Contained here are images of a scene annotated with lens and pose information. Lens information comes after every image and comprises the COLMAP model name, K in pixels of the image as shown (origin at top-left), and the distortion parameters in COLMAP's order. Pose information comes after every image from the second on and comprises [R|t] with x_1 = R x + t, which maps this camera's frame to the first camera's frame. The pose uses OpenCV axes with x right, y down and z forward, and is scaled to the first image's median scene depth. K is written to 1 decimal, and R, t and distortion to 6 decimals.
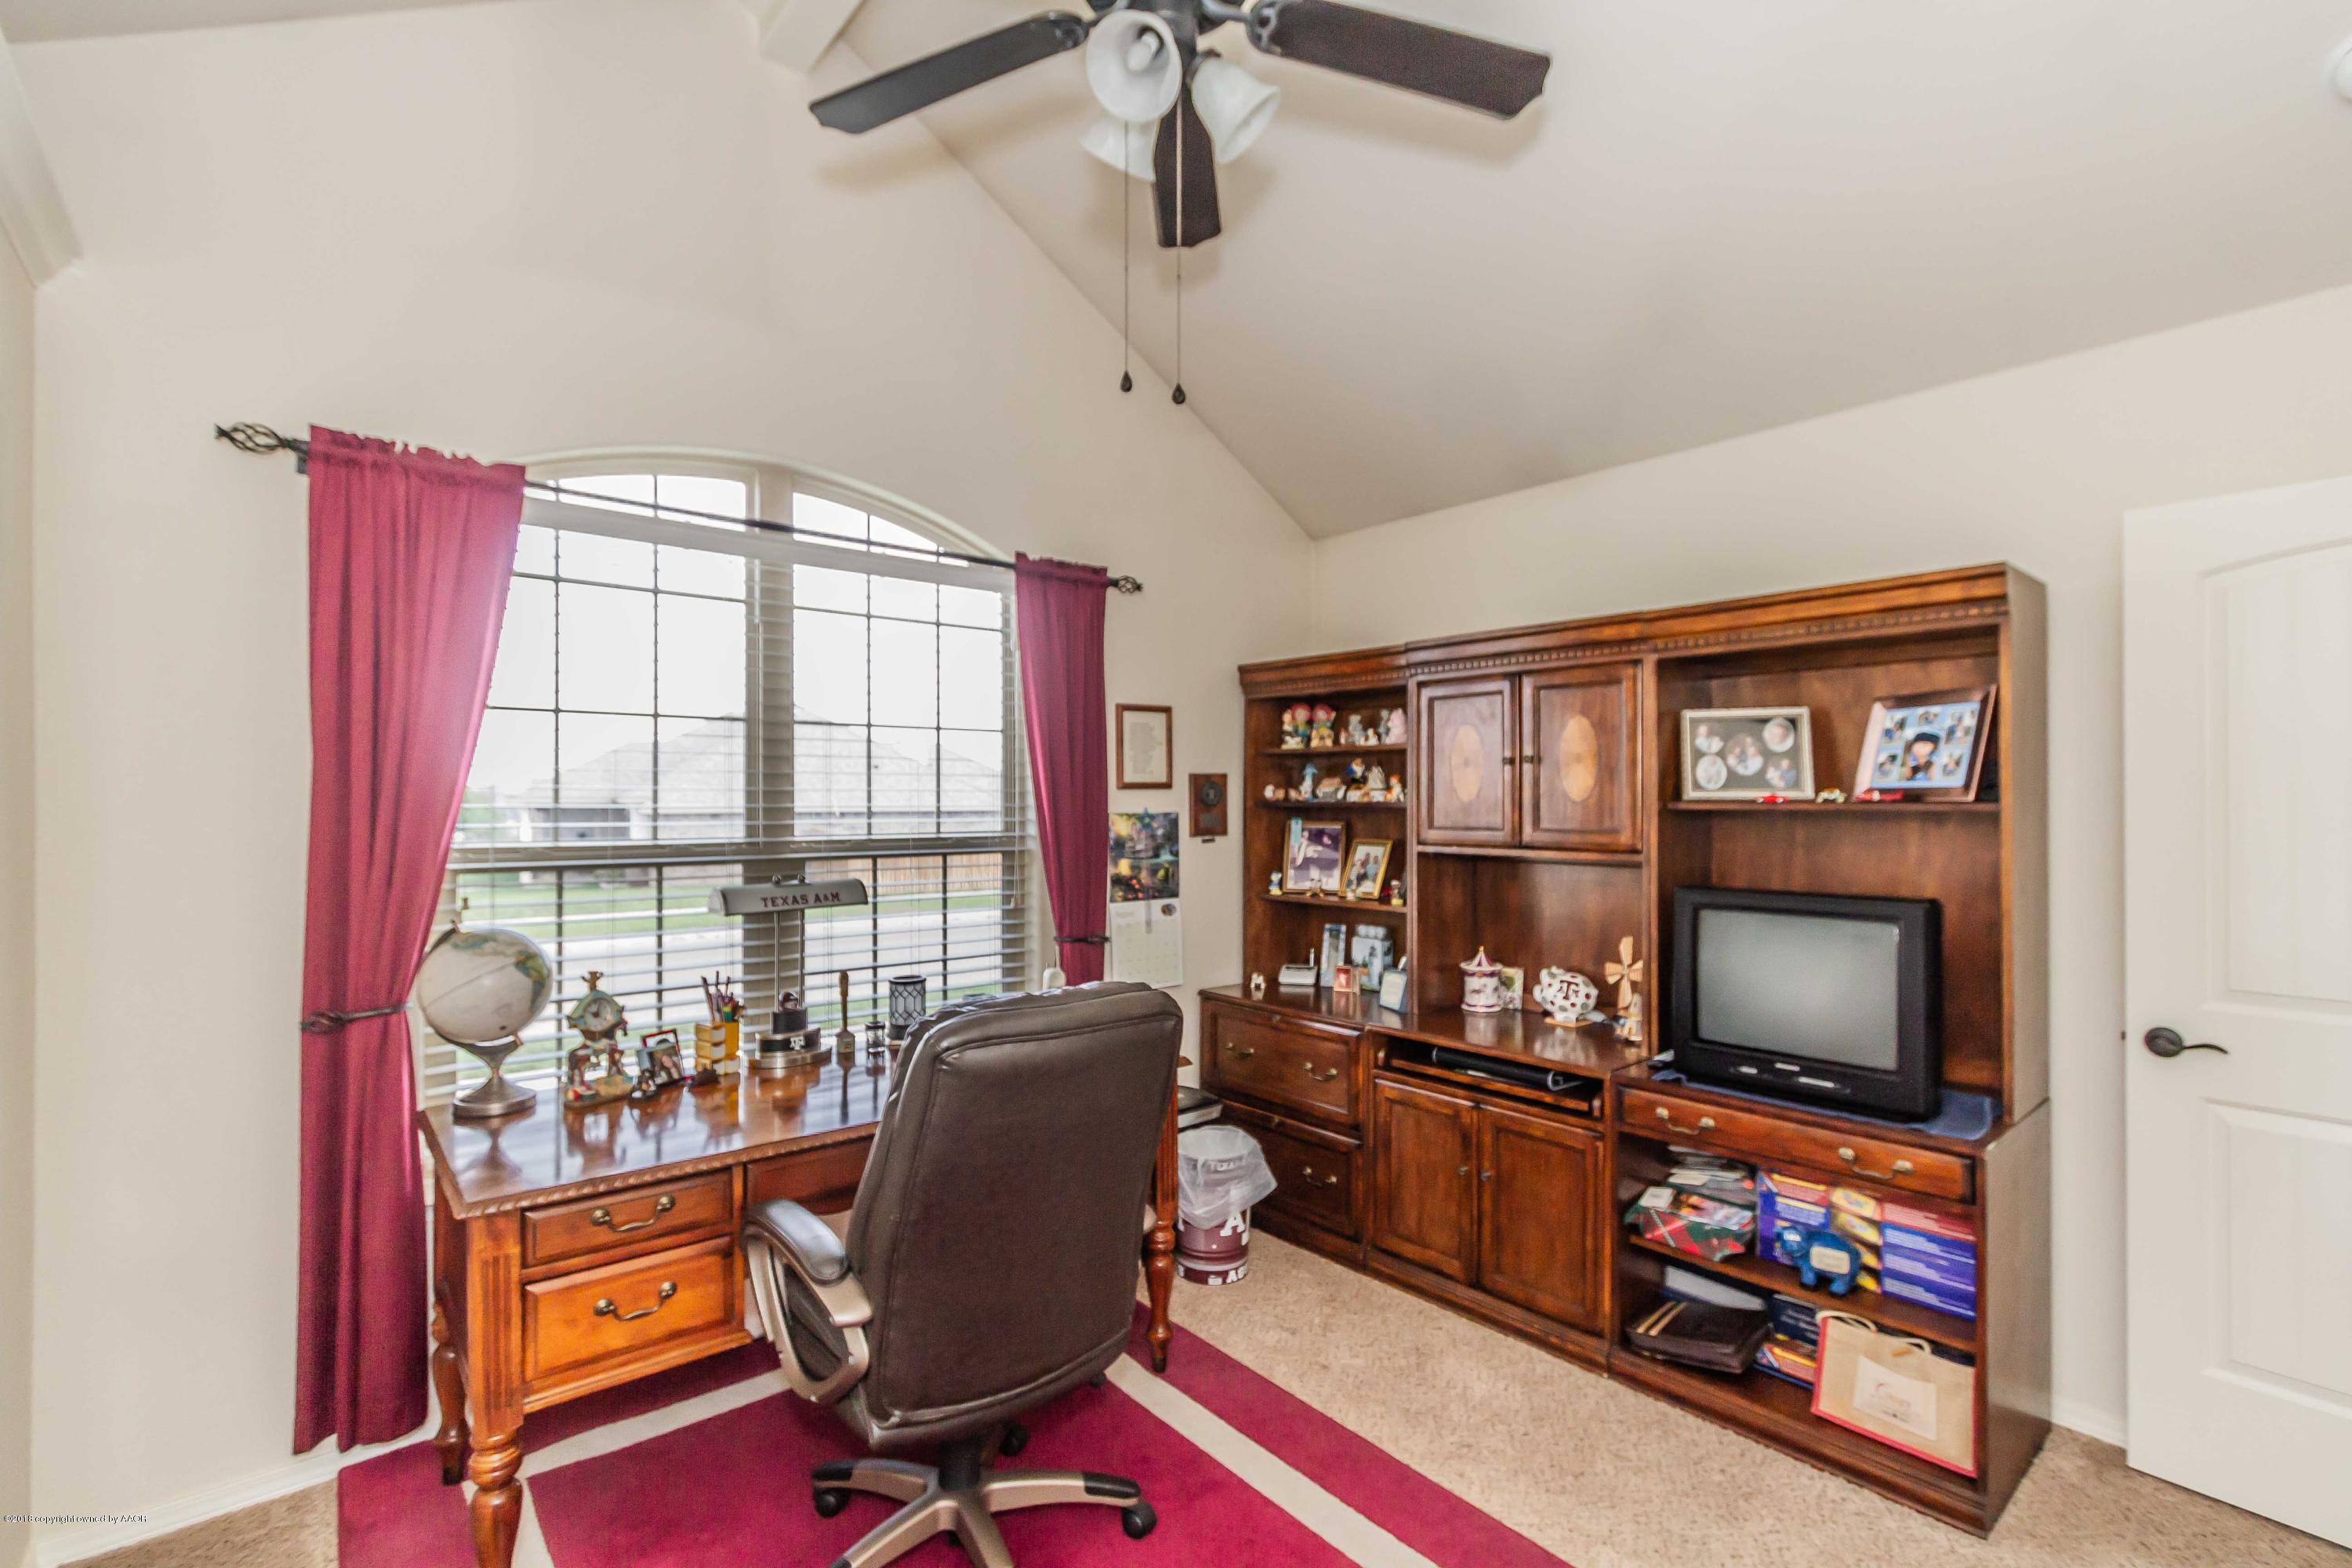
lens RADIAL K [[1084.4, 0, 1178.9], [0, 1084.4, 797.6], [0, 0, 1]] dist [0.001549, -0.000754]
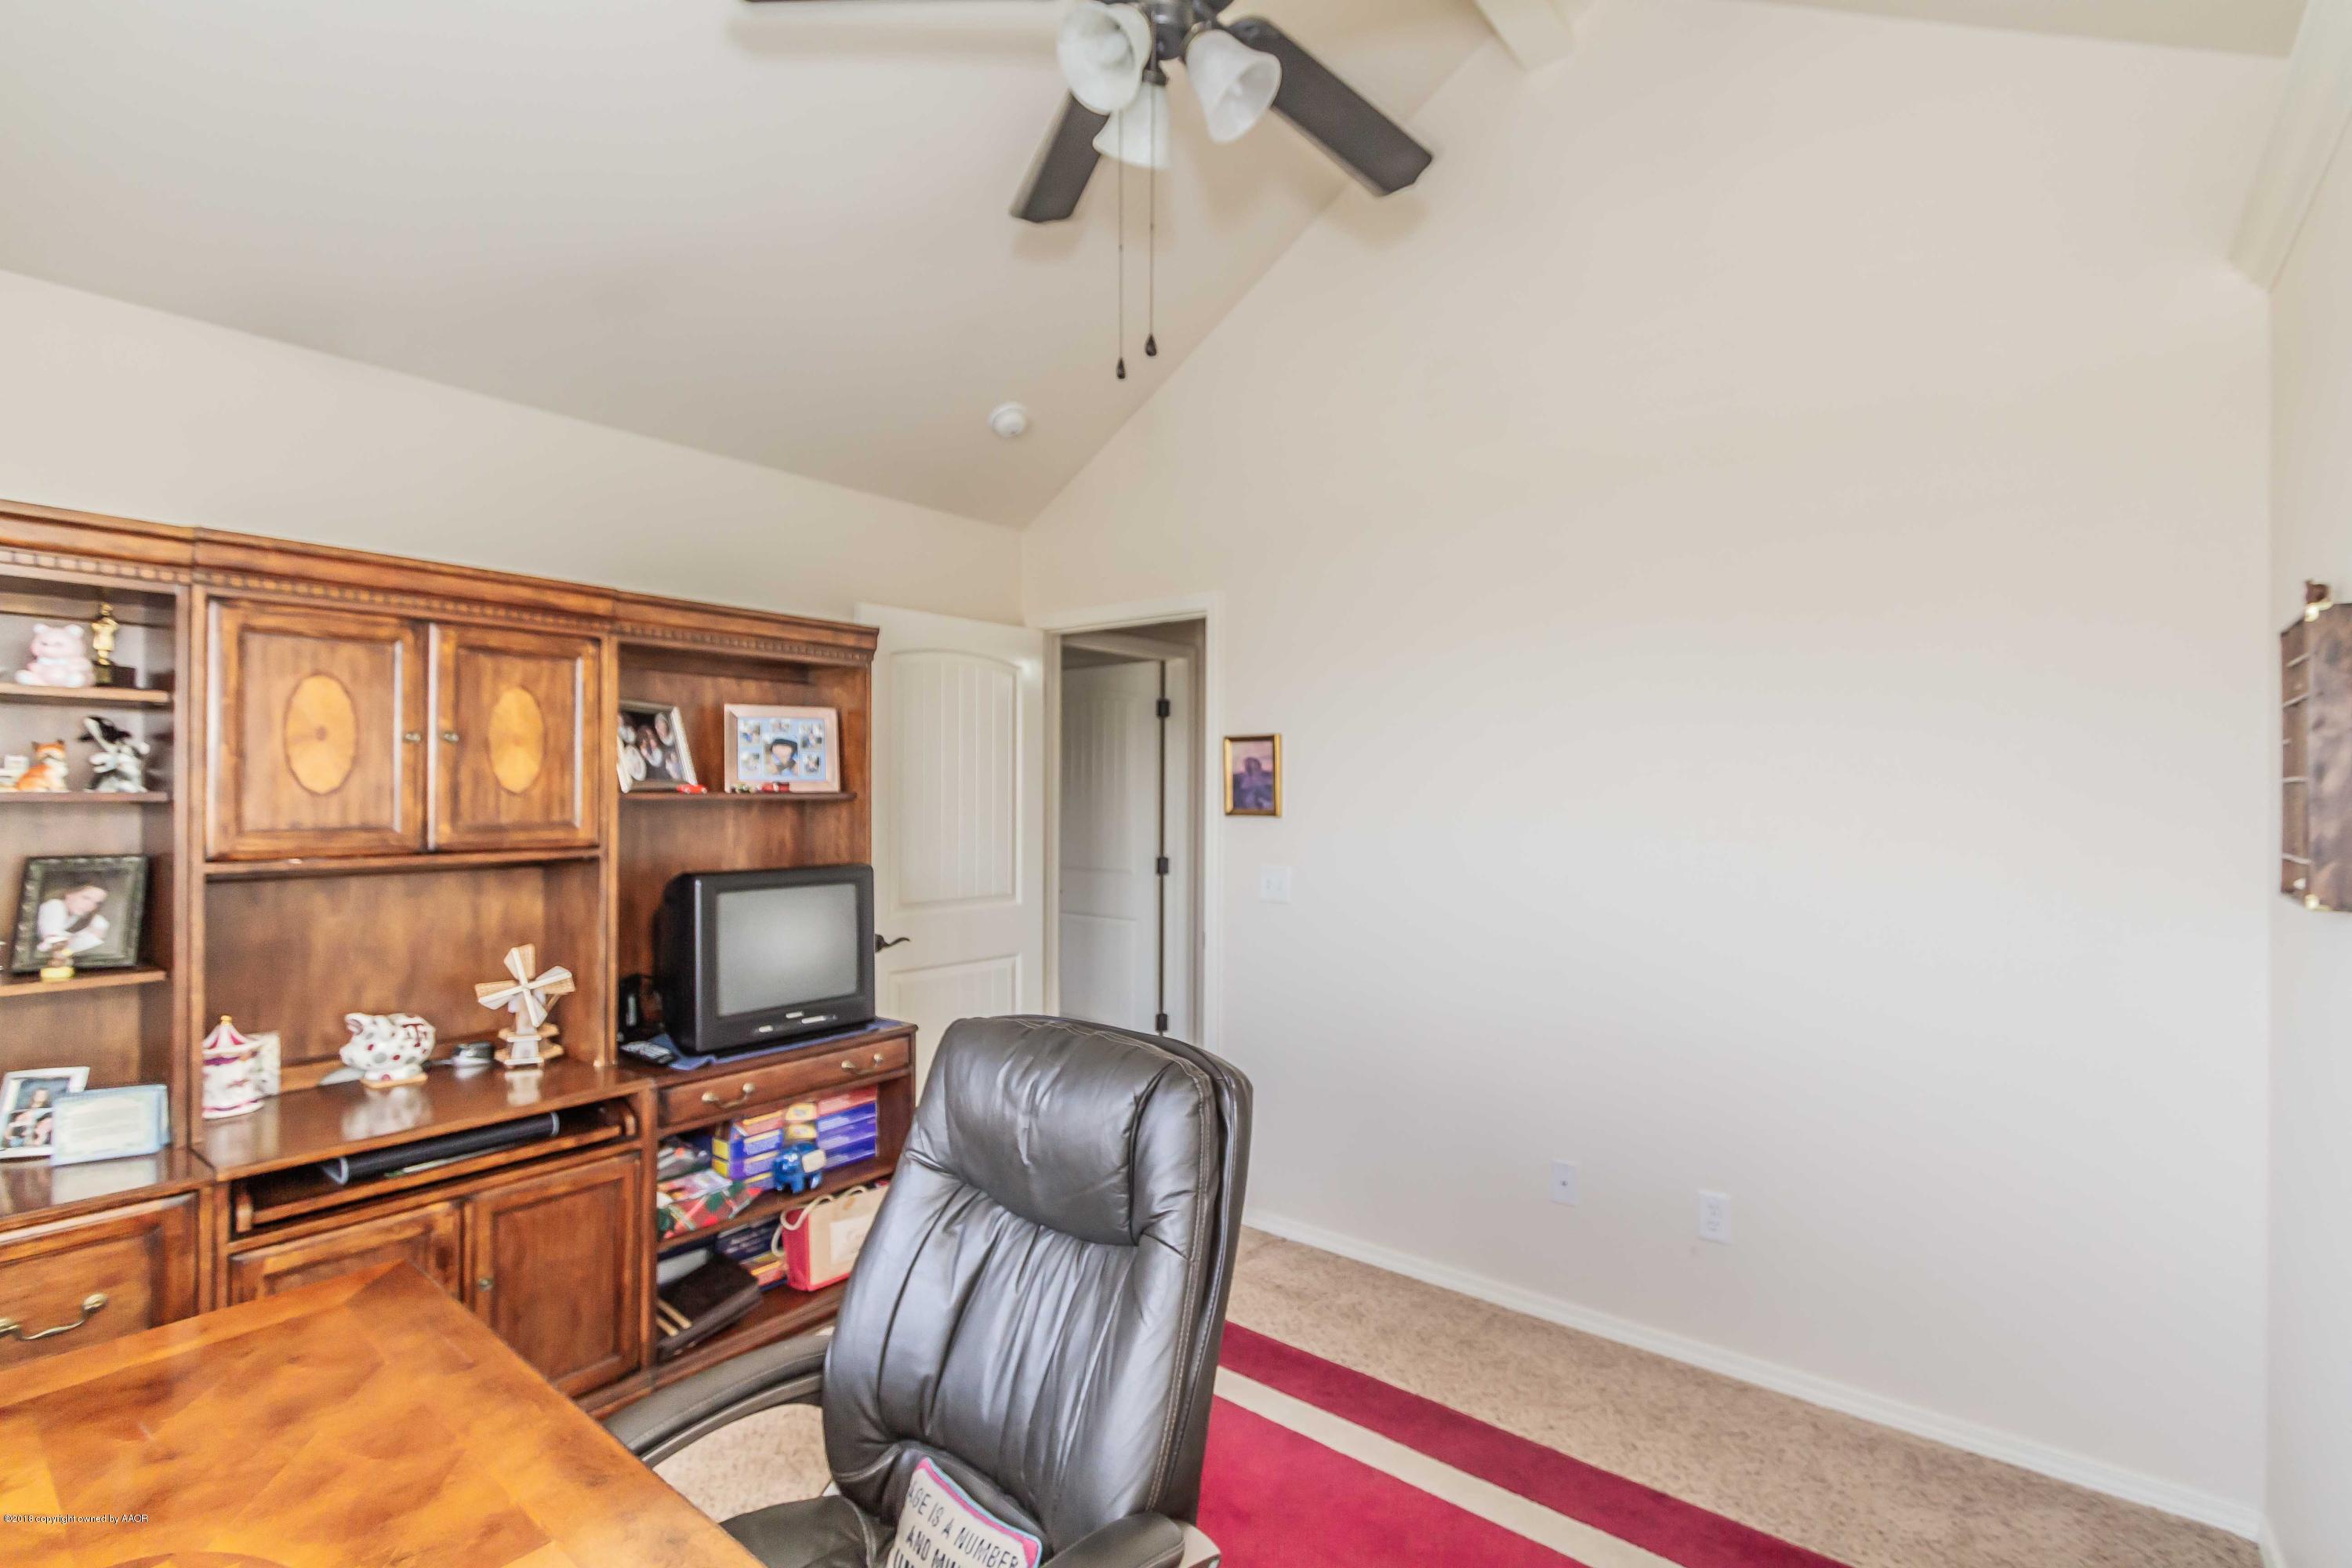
lens RADIAL K [[1084.4, 0, 1178.9], [0, 1084.4, 788.0], [0, 0, 1]] dist [0.001549, -0.000754]
pose [[-0.215801, 0.001794, 0.976436, -0.535830], [-0.007502, 0.999966, -0.003495, -0.000274], [-0.976409, -0.008079, -0.215780, 0.655417]]
